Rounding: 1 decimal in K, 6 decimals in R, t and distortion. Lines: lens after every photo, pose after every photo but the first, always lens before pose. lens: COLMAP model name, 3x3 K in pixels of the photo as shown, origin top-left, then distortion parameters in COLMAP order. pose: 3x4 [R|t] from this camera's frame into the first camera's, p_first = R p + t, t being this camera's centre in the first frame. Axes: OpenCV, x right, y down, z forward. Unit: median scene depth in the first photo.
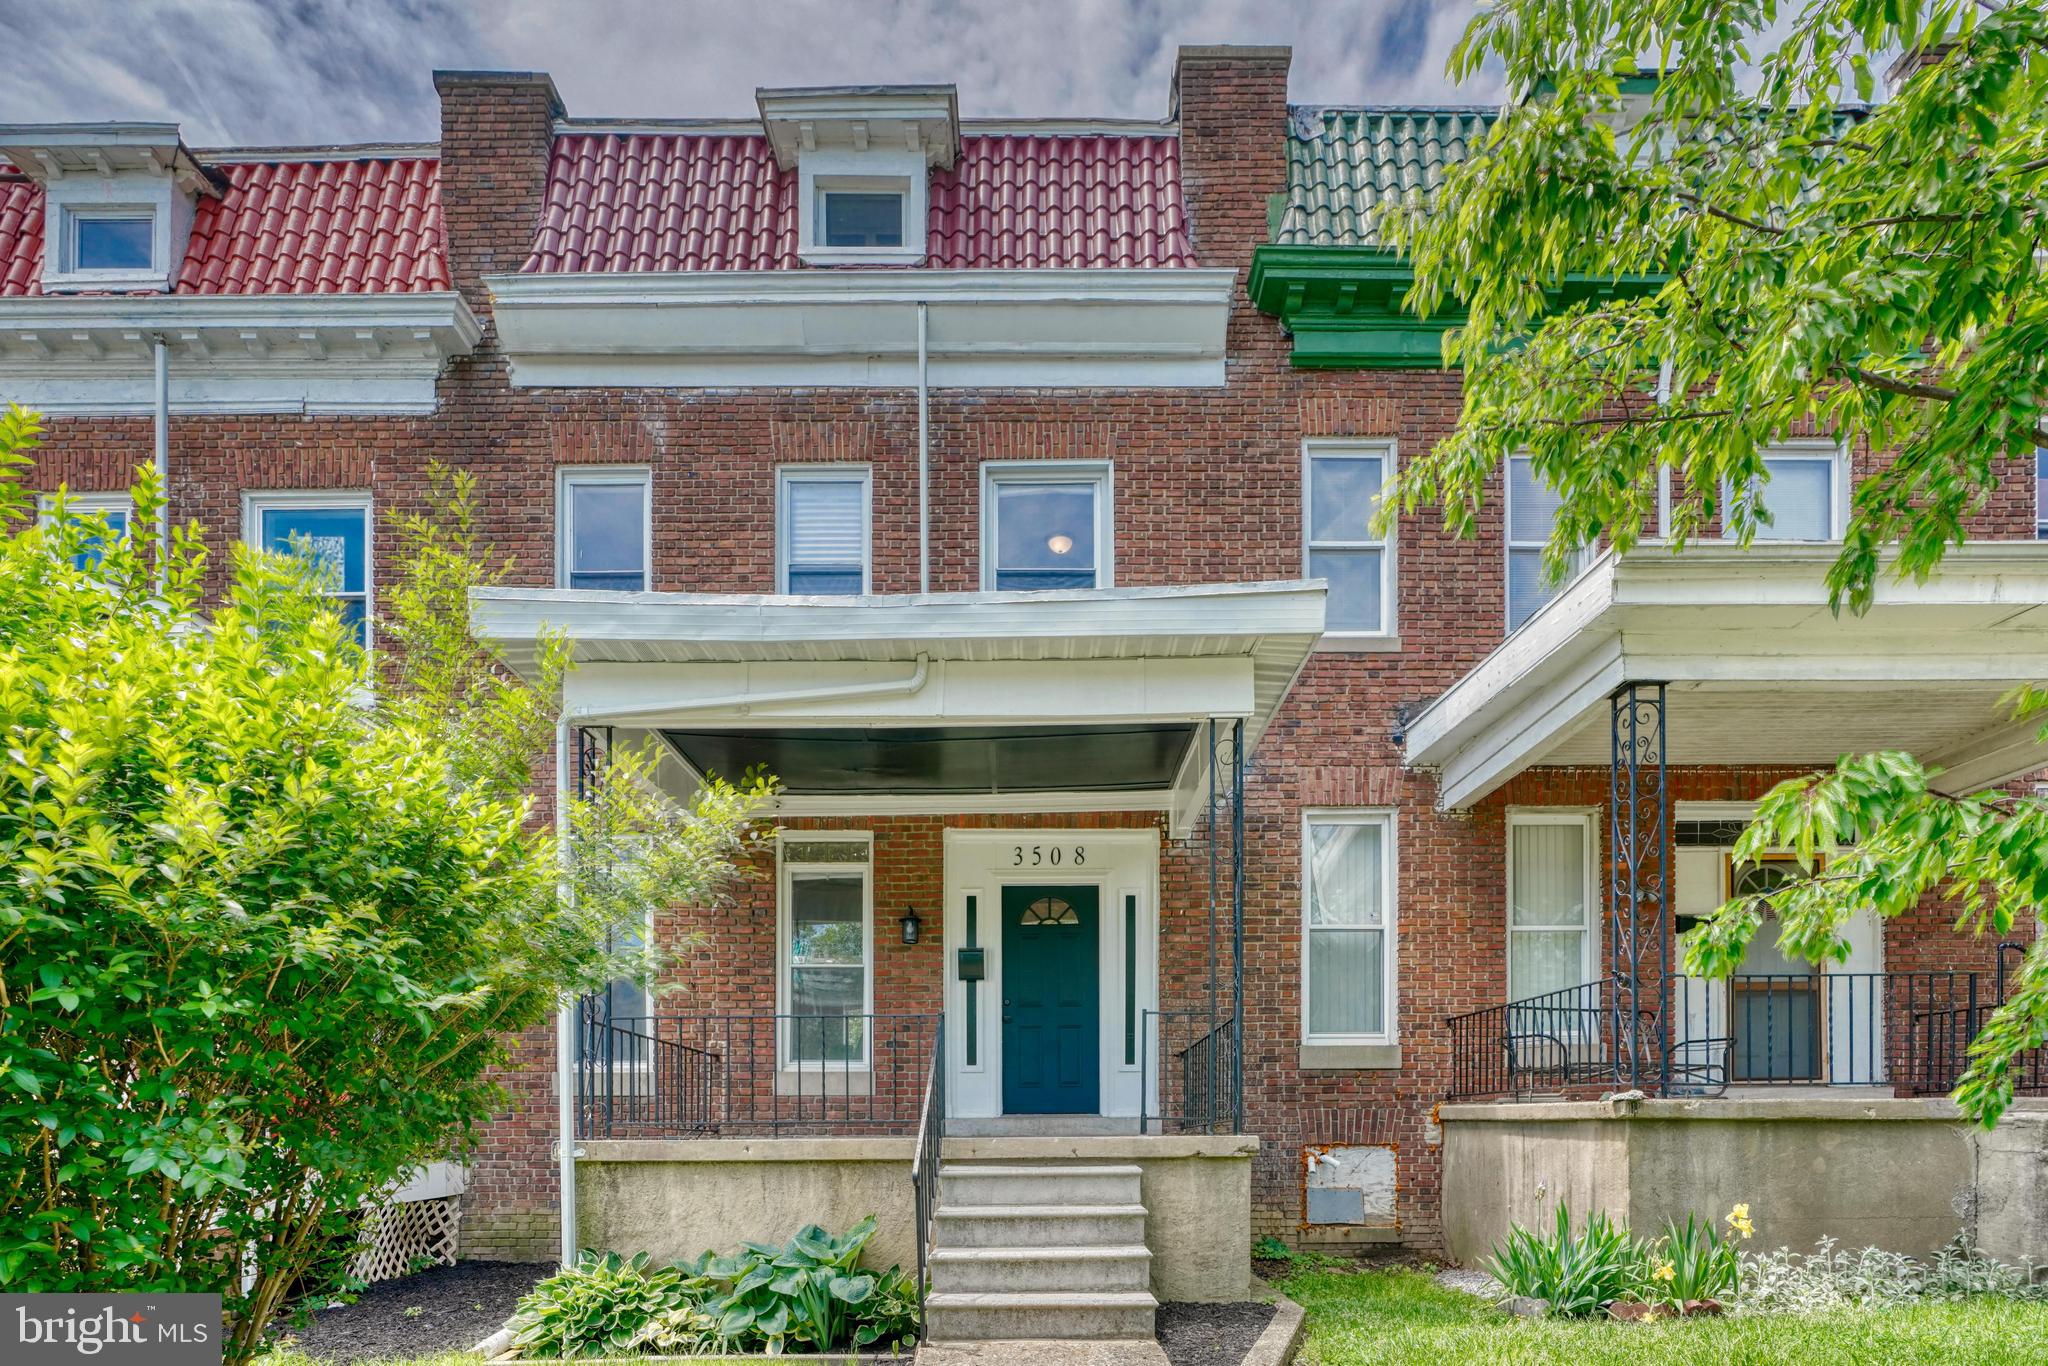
lens RADIAL K [[972.7, 0, 1005.5], [0, 972.7, 679.4], [0, 0, 1]] dist [-0.000427, 0.000631]
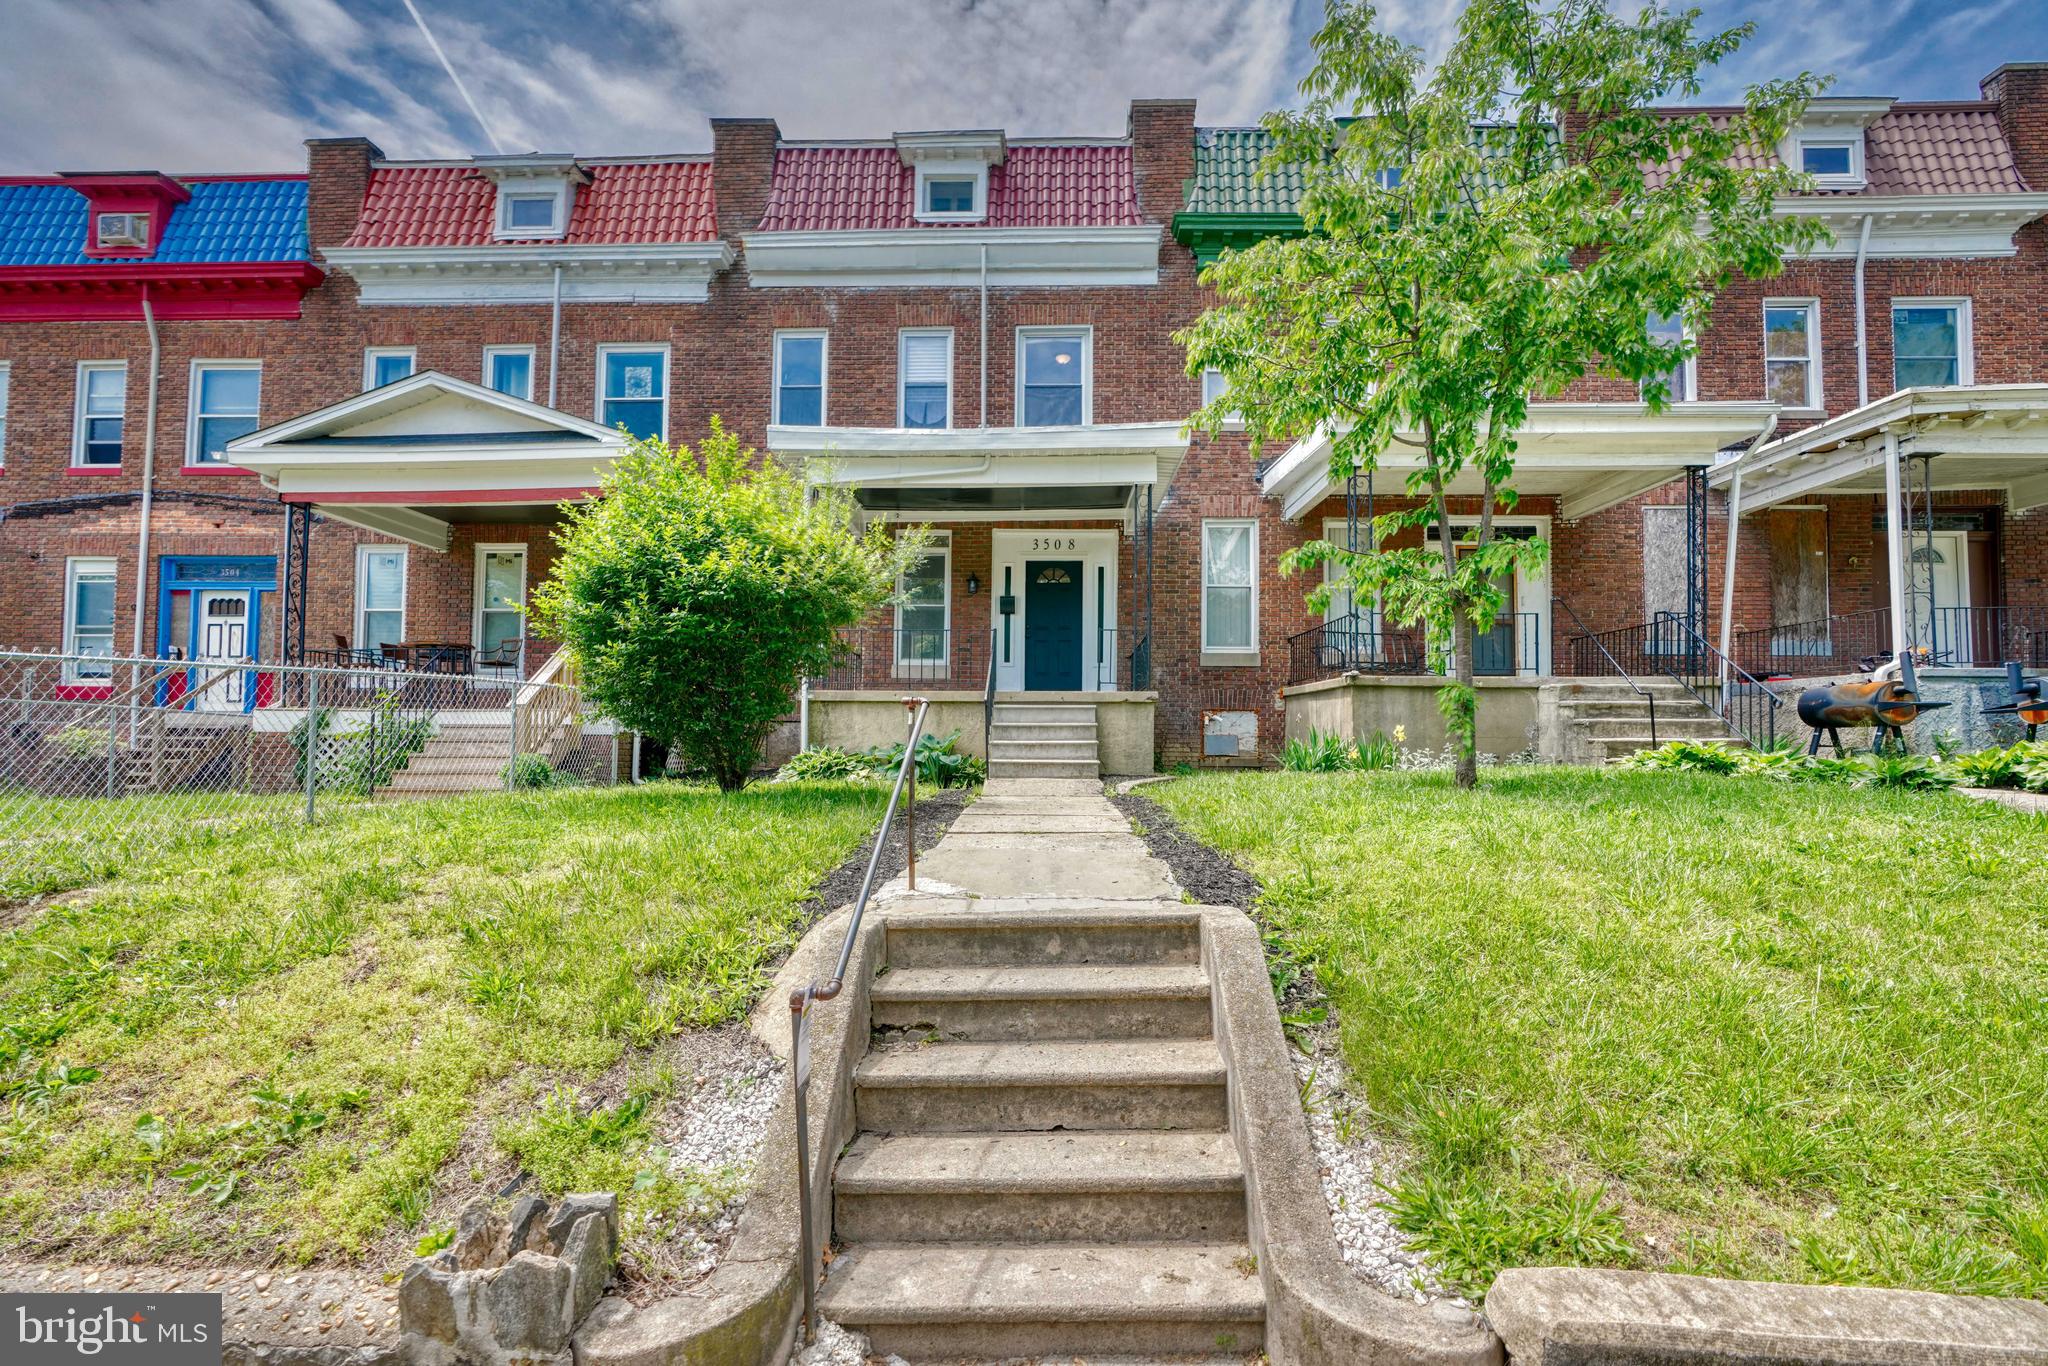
lens RADIAL K [[948.2, 0, 1030.5], [0, 948.2, 702.6], [0, 0, 1]] dist [-0.018568, 0.011252]
pose [[0.999945, 0.006201, 0.008466, -0.010582], [-0.008937, 0.926030, 0.377343, -0.245742], [-0.005500, -0.377398, 0.926035, -0.840931]]
